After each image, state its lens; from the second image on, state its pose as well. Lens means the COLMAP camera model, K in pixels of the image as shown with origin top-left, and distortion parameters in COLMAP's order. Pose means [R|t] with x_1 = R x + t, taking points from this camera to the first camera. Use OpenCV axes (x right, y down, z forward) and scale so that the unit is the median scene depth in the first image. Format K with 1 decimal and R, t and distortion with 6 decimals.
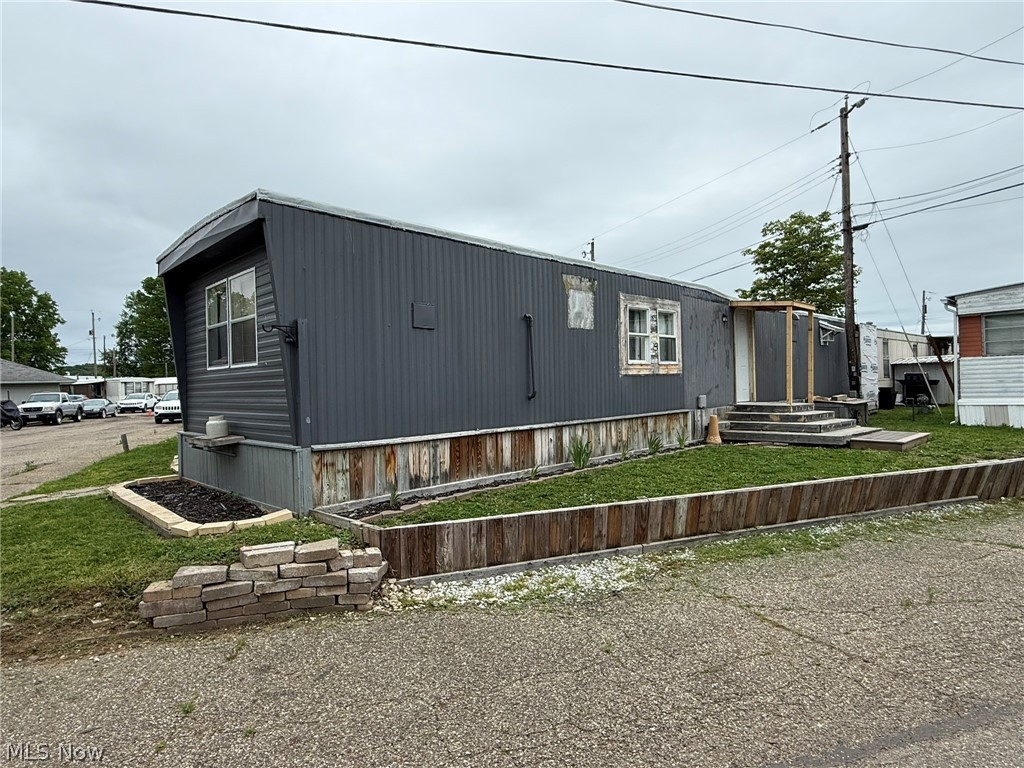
lens RADIAL K [[582.5, 0, 510.0], [0, 582.5, 386.1], [0, 0, 1]] dist [-0.001652, -0.000250]
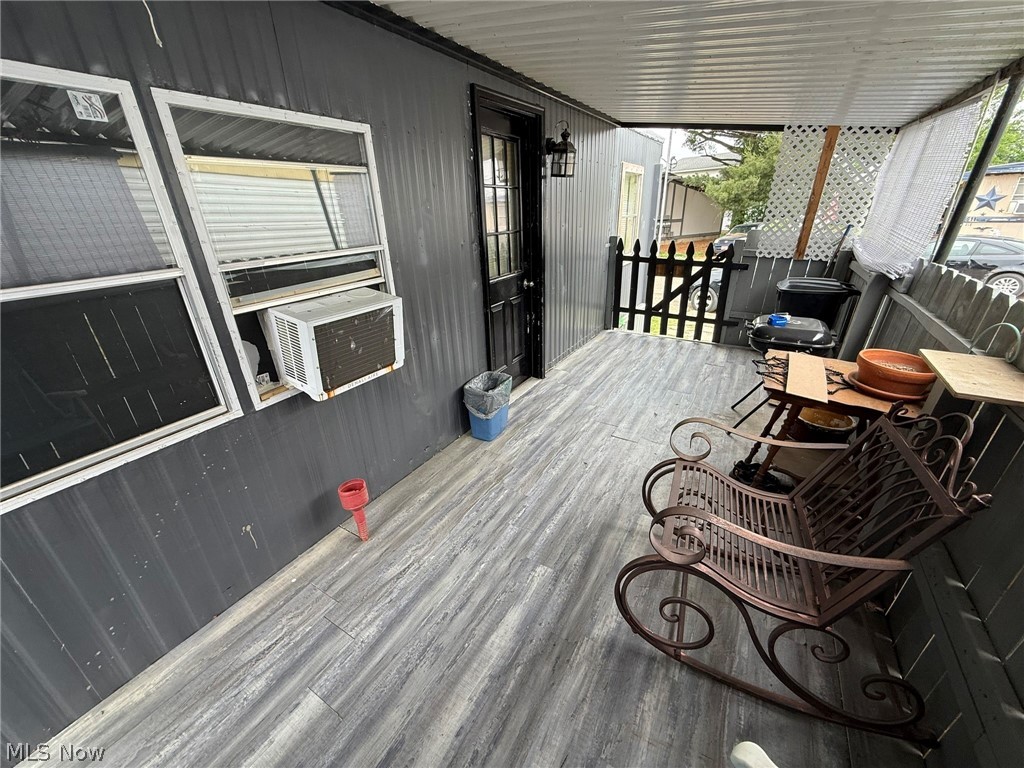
lens RADIAL K [[407.1, 0, 510.6], [0, 407.1, 383.8], [0, 0, 1]] dist [-0.000959, -0.000209]
pose [[-0.259022, -0.355650, 0.898009, -0.615498], [0.044349, 0.924380, 0.378886, -0.108877], [-0.964853, 0.137966, -0.223662, 0.770760]]
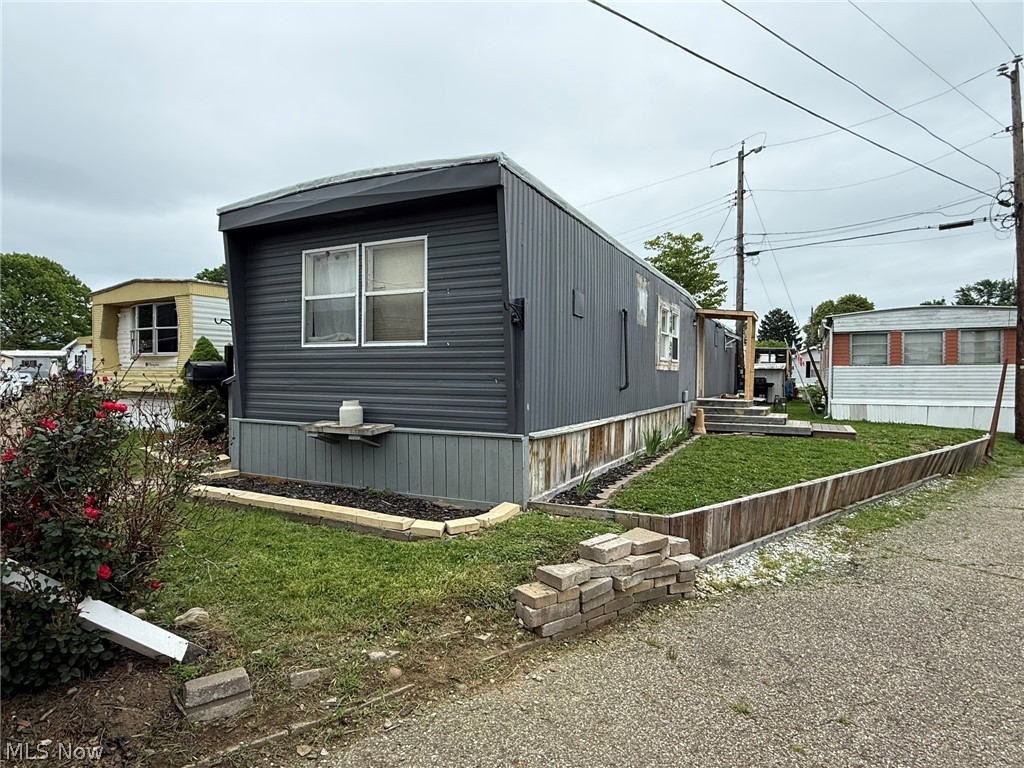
lens RADIAL K [[569.0, 0, 512.0], [0, 569.0, 384.0], [0, 0, 1]] dist [-0.001027, -0.000446]
pose [[0.946750, 0.028903, 0.320670, -0.457672], [-0.031587, 0.999496, 0.003169, 0.013430], [-0.320417, -0.013129, 0.947186, 0.095330]]
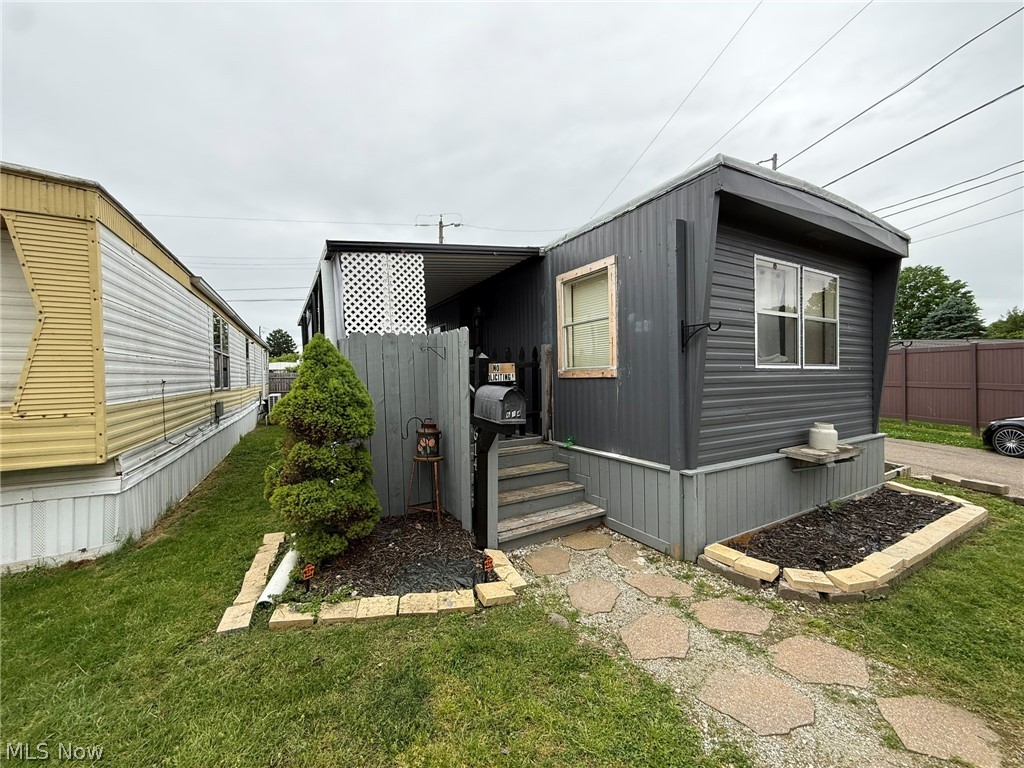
lens RADIAL K [[407.1, 0, 510.6], [0, 407.1, 383.8], [0, 0, 1]] dist [-0.000959, -0.000209]
pose [[0.241181, 0.009319, 0.970435, -1.005611], [0.008865, 0.999891, -0.011805, -0.004347], [-0.970440, 0.011450, 0.241072, 1.088234]]
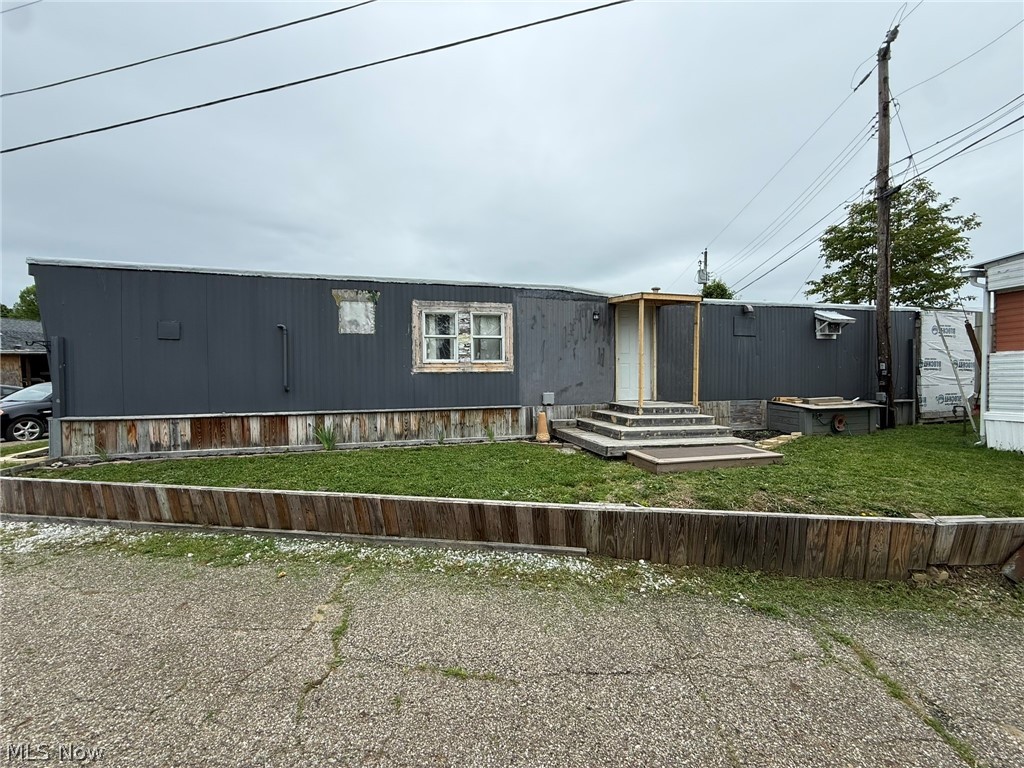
lens RADIAL K [[407.1, 0, 510.6], [0, 407.1, 383.8], [0, 0, 1]] dist [-0.000959, -0.000209]
pose [[0.859197, 0.027565, -0.510901, 0.869299], [-0.015531, 0.999493, 0.027808, -0.025351], [0.511409, -0.015958, 0.859189, 0.467842]]
